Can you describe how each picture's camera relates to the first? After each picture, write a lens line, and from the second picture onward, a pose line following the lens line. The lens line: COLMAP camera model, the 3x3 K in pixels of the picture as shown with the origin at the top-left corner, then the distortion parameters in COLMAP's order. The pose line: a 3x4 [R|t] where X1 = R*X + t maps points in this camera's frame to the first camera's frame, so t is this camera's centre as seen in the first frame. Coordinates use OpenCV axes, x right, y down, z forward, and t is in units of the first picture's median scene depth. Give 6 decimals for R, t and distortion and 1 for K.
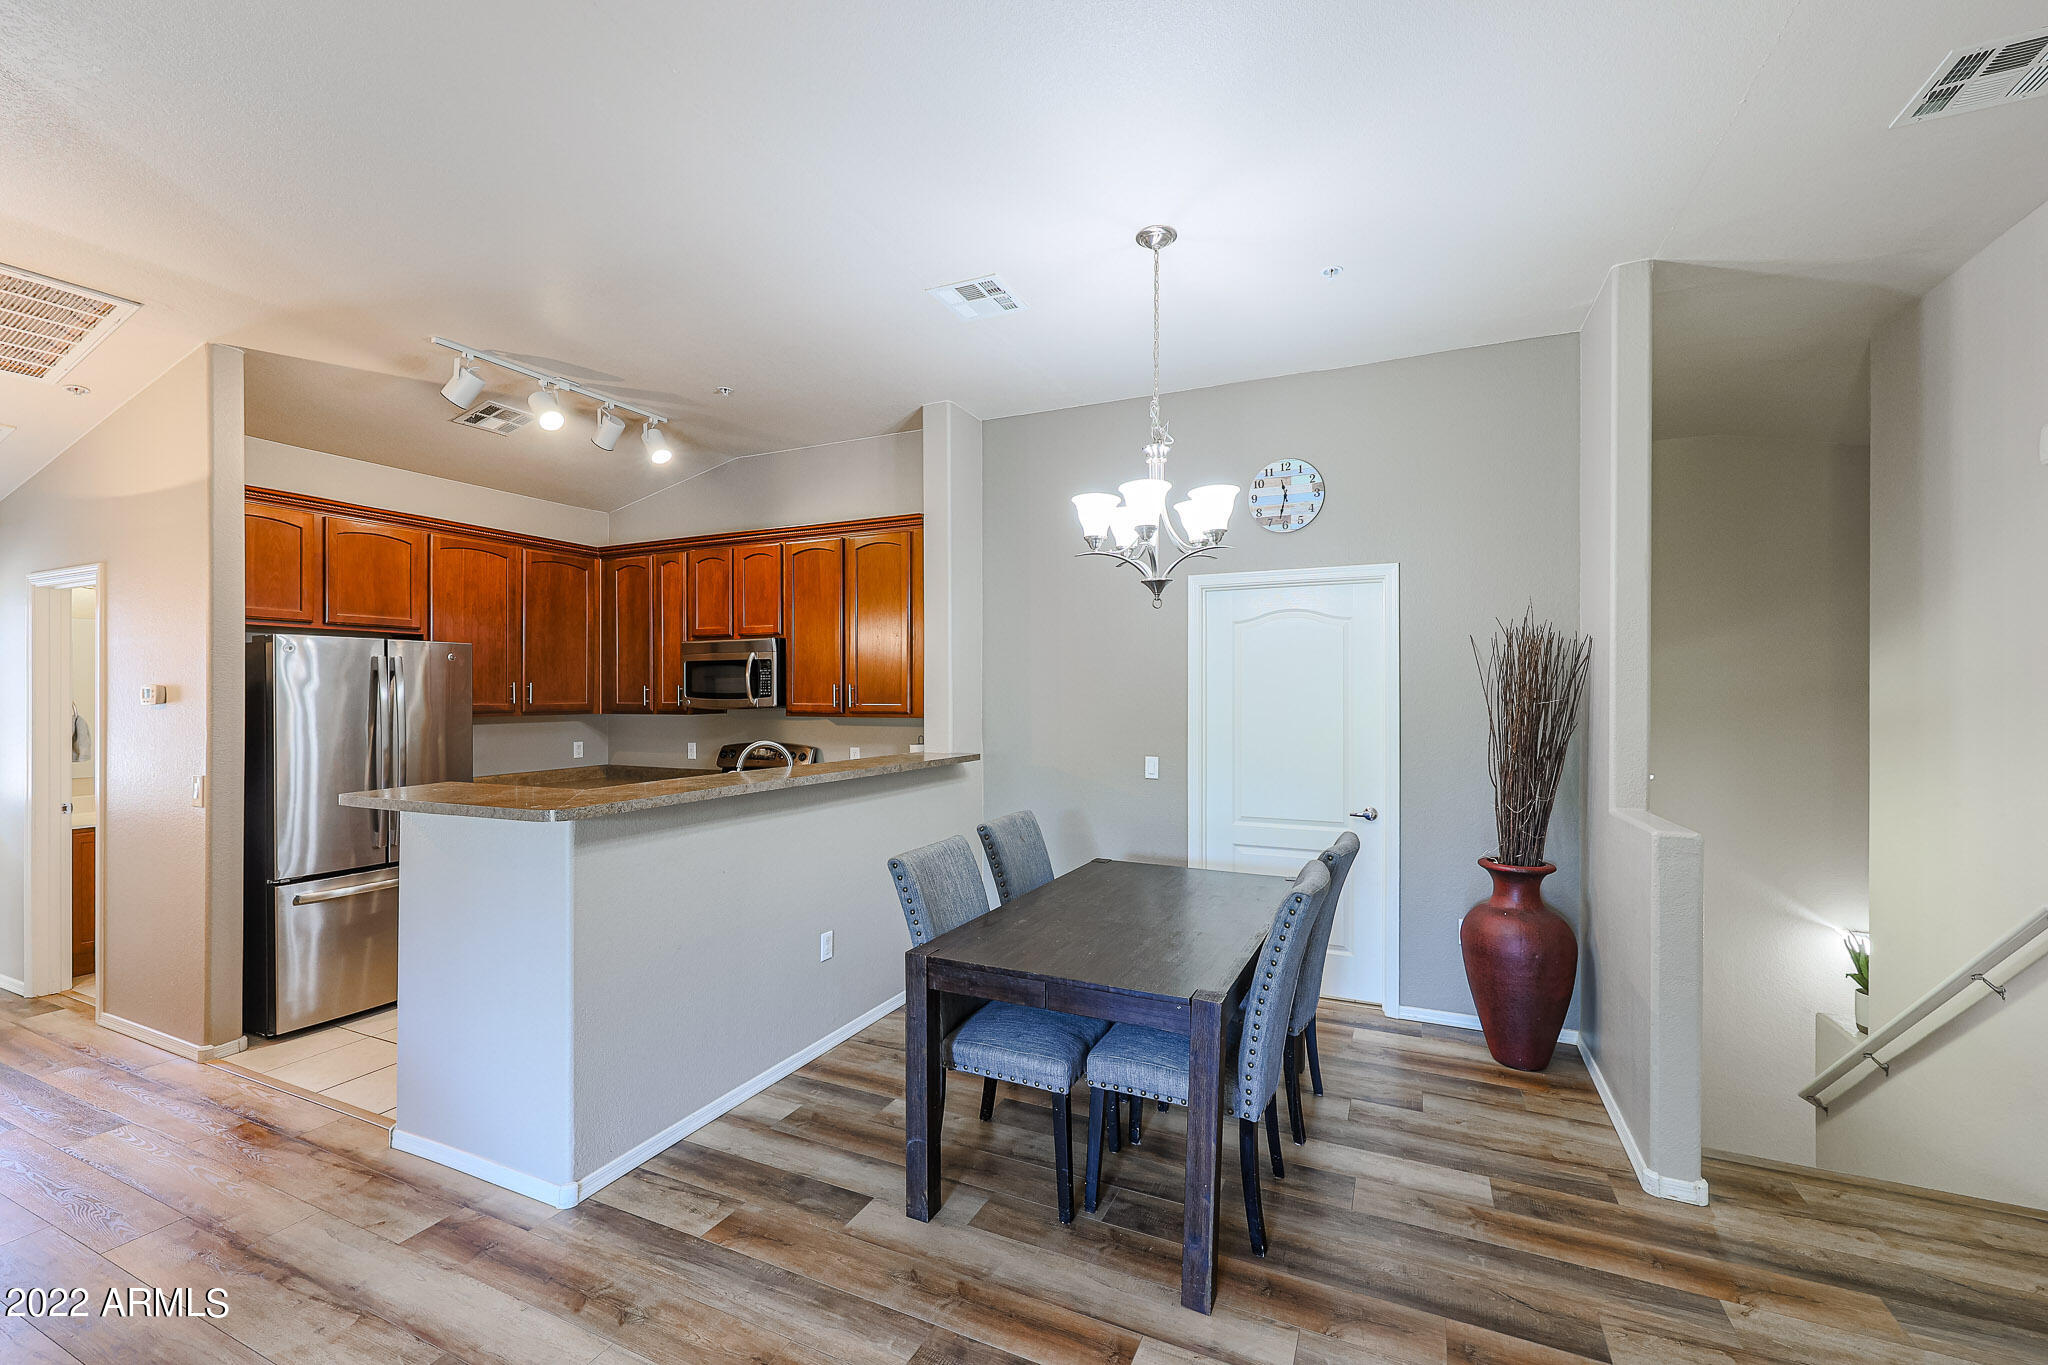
lens RADIAL K [[844.2, 0, 1028.5], [0, 844.2, 689.2], [0, 0, 1]] dist [-0.000760, 0.000949]
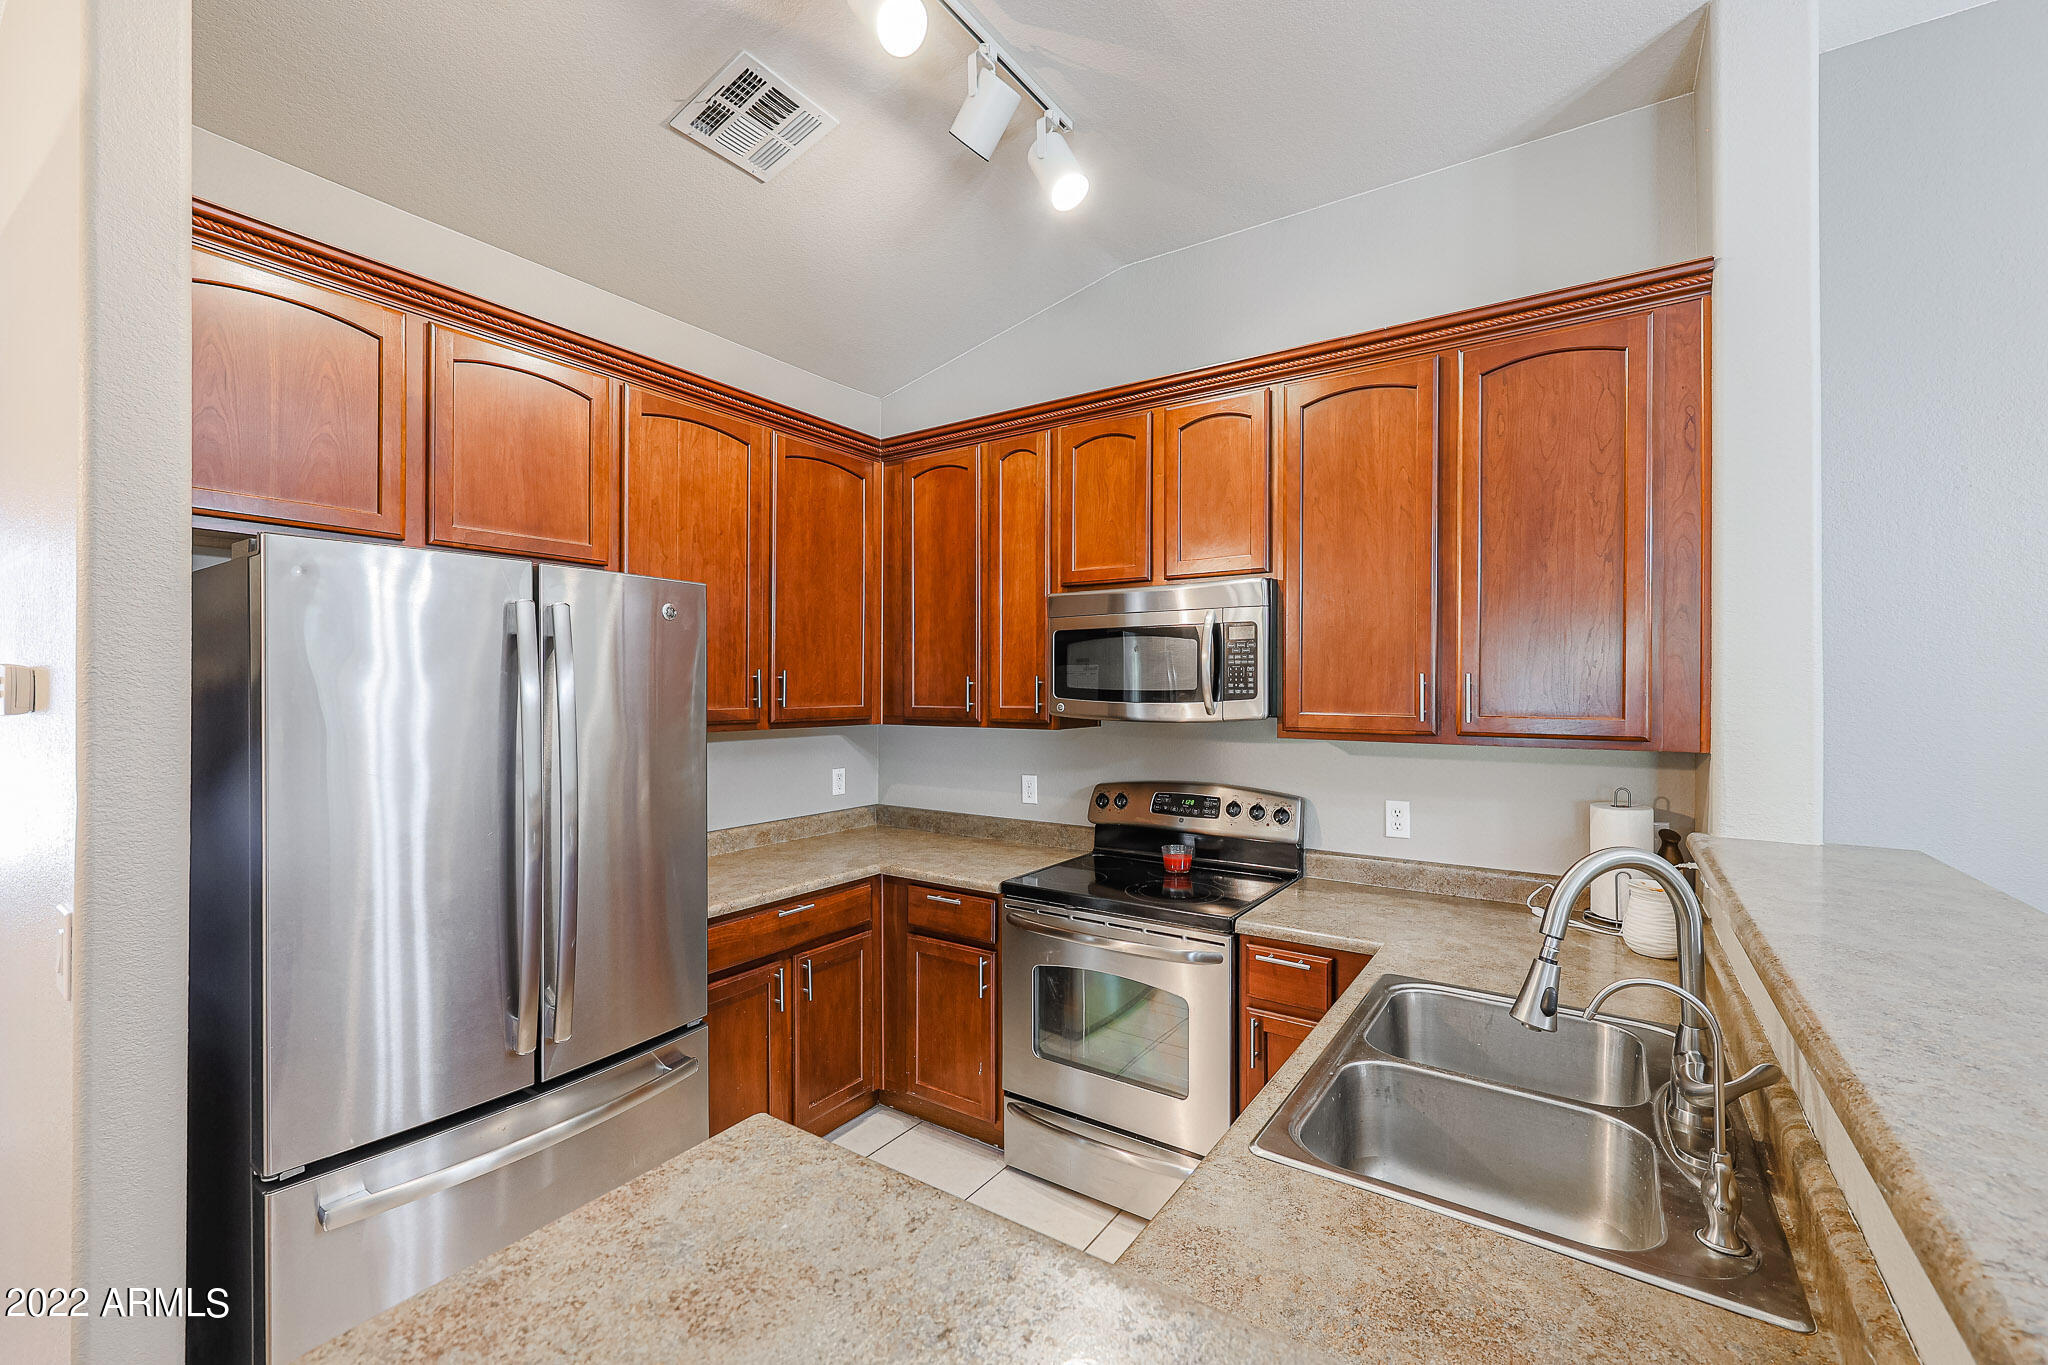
lens RADIAL K [[844.2, 0, 1026.1], [0, 844.2, 686.8], [0, 0, 1]] dist [-0.000760, 0.000949]
pose [[0.987745, 0.003605, -0.156034, -0.441436], [-0.003497, 0.999993, 0.000964, 0.002866], [0.156036, -0.000407, 0.987751, 0.605949]]
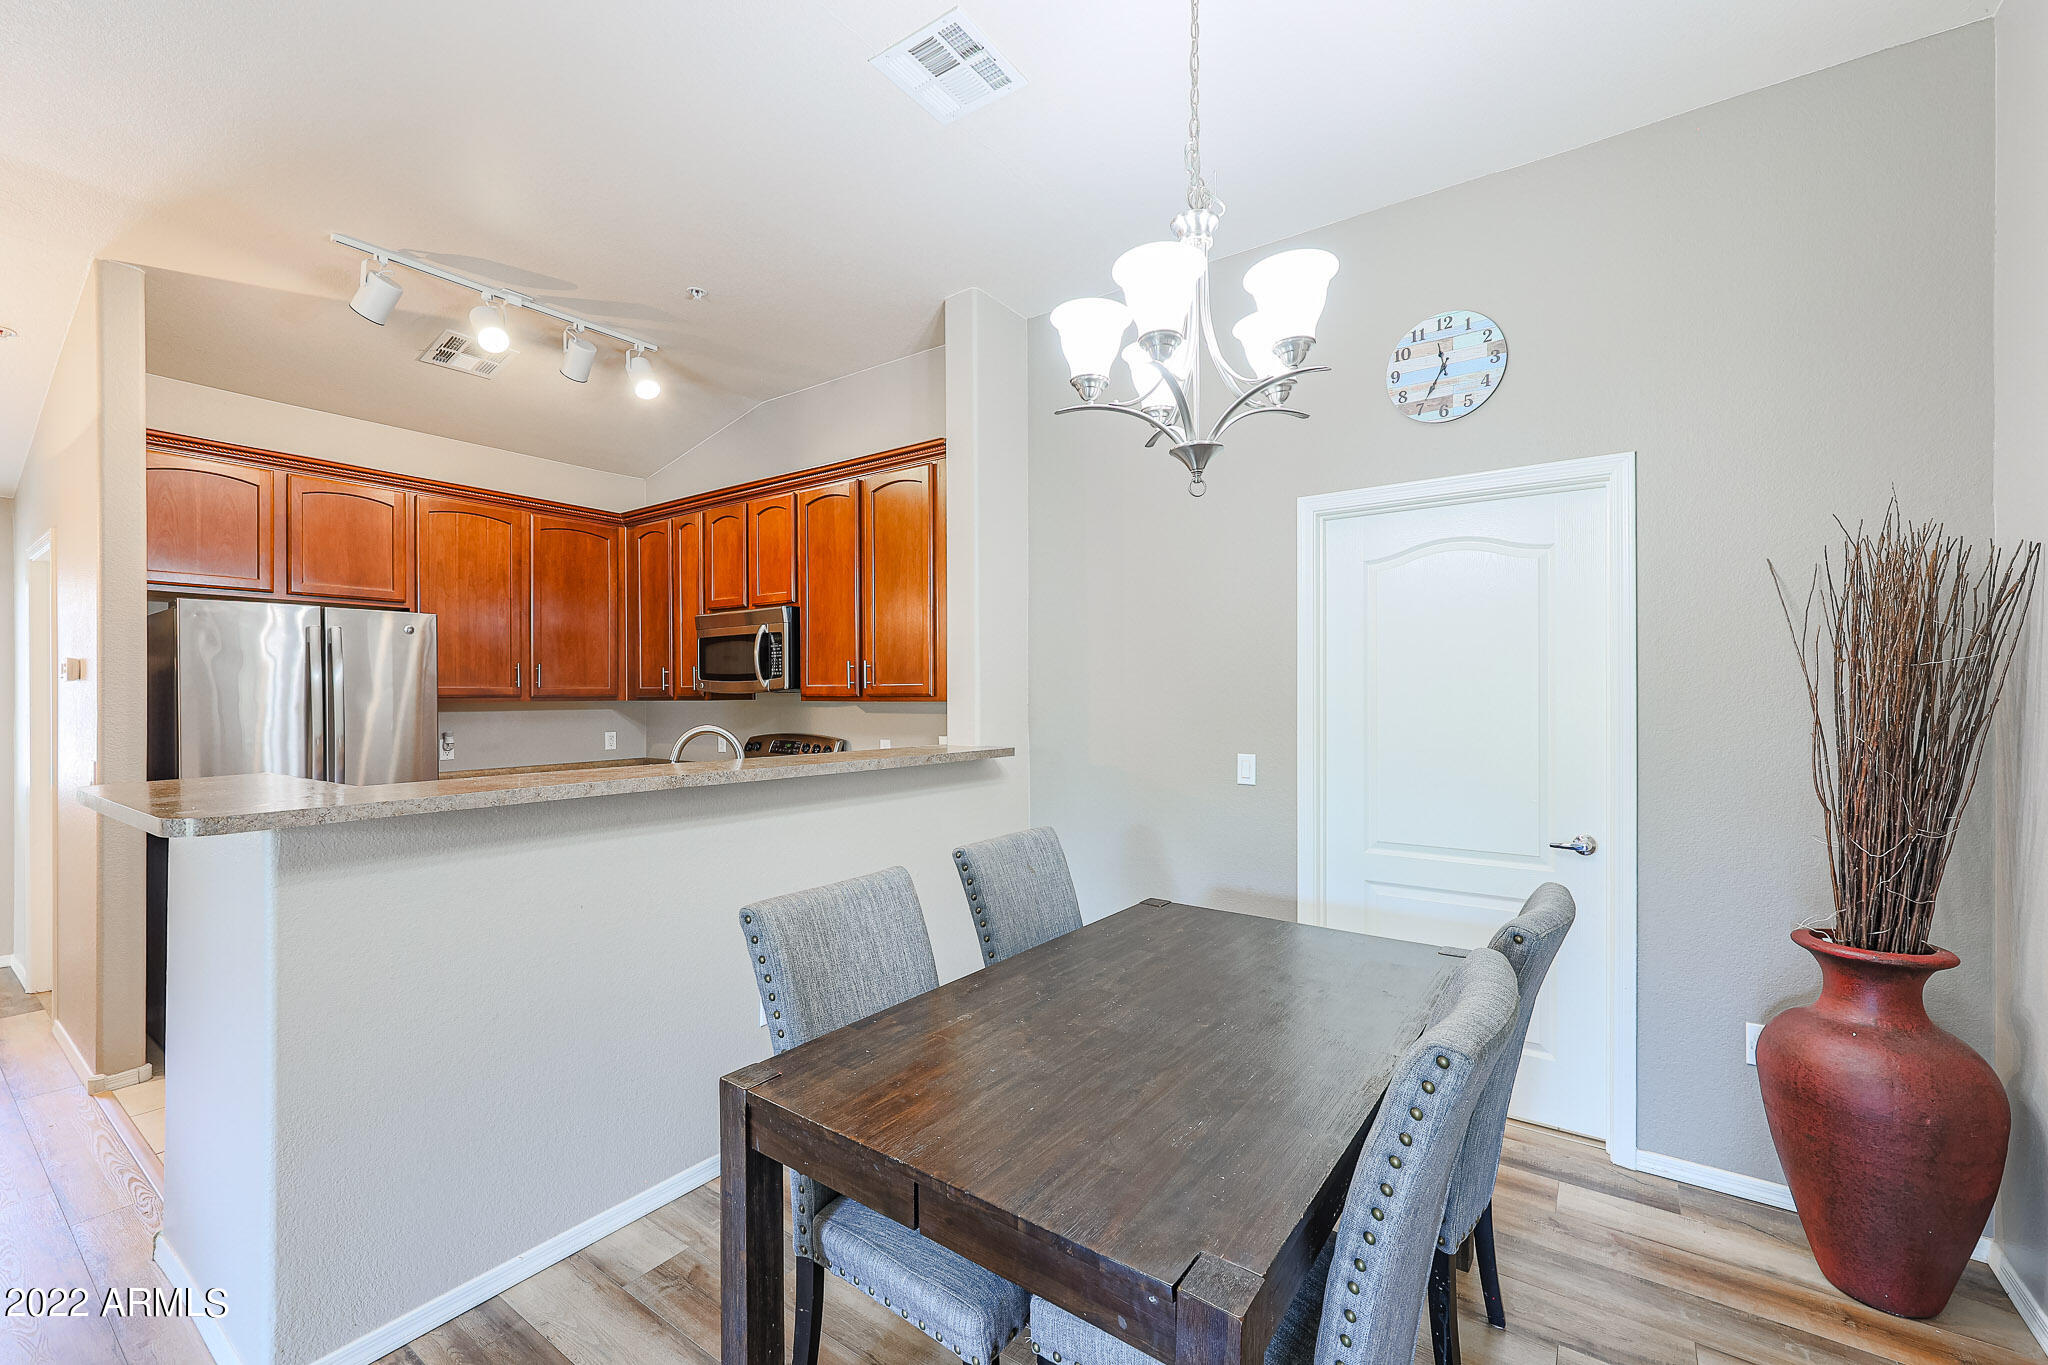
lens RADIAL K [[844.2, 0, 1025.5], [0, 844.2, 692.7], [0, 0, 1]] dist [-0.000760, 0.000949]
pose [[0.983303, -0.001746, -0.181970, 0.098880], [0.002240, 0.999994, 0.002512, 0.027519], [0.181965, -0.002877, 0.983301, 0.279374]]
